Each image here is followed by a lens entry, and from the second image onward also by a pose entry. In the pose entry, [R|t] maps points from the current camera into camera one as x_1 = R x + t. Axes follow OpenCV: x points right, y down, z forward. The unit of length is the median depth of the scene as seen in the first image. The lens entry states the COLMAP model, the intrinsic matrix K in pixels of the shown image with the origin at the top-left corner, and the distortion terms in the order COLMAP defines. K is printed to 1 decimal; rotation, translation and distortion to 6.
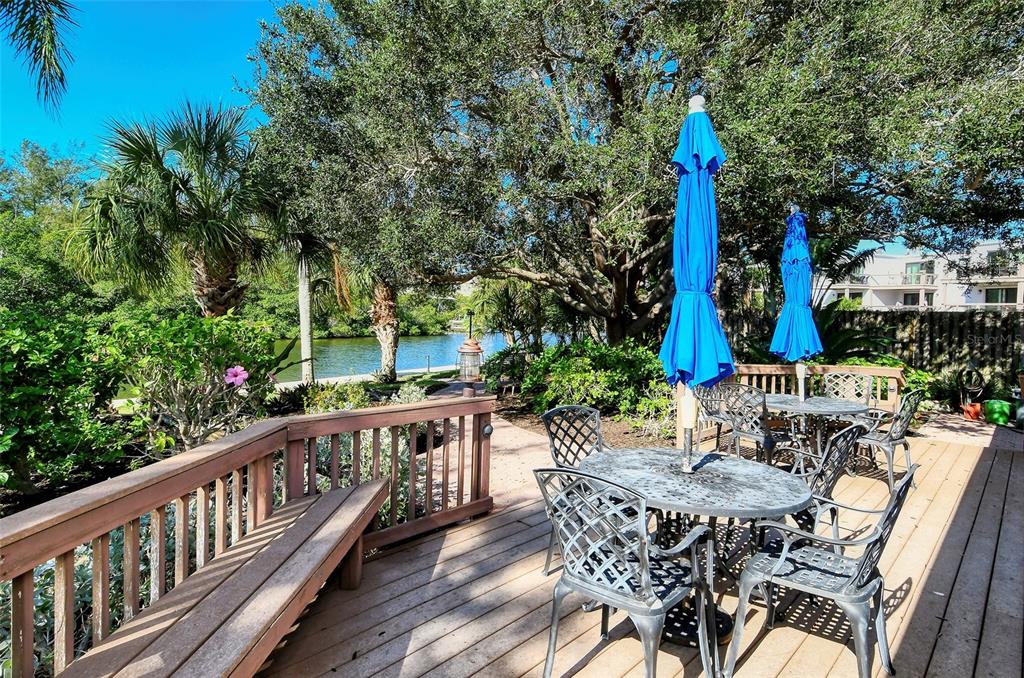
lens RADIAL K [[548.5, 0, 518.4], [0, 548.5, 335.8], [0, 0, 1]] dist [0.003856, 0.000404]
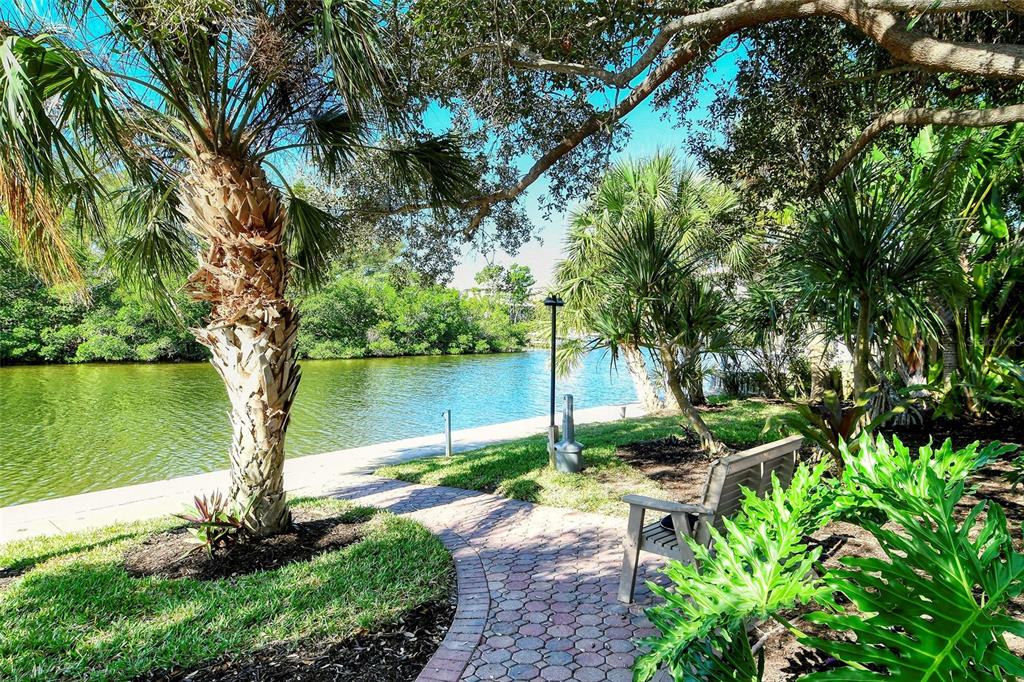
lens RADIAL K [[610.6, 0, 516.6], [0, 610.6, 338.5], [0, 0, 1]] dist [0.002402, 0.000046]
pose [[0.988053, -0.010536, -0.153751, -0.022926], [0.007182, 0.999724, -0.022354, -0.001723], [0.153944, 0.020983, 0.987857, 0.275485]]
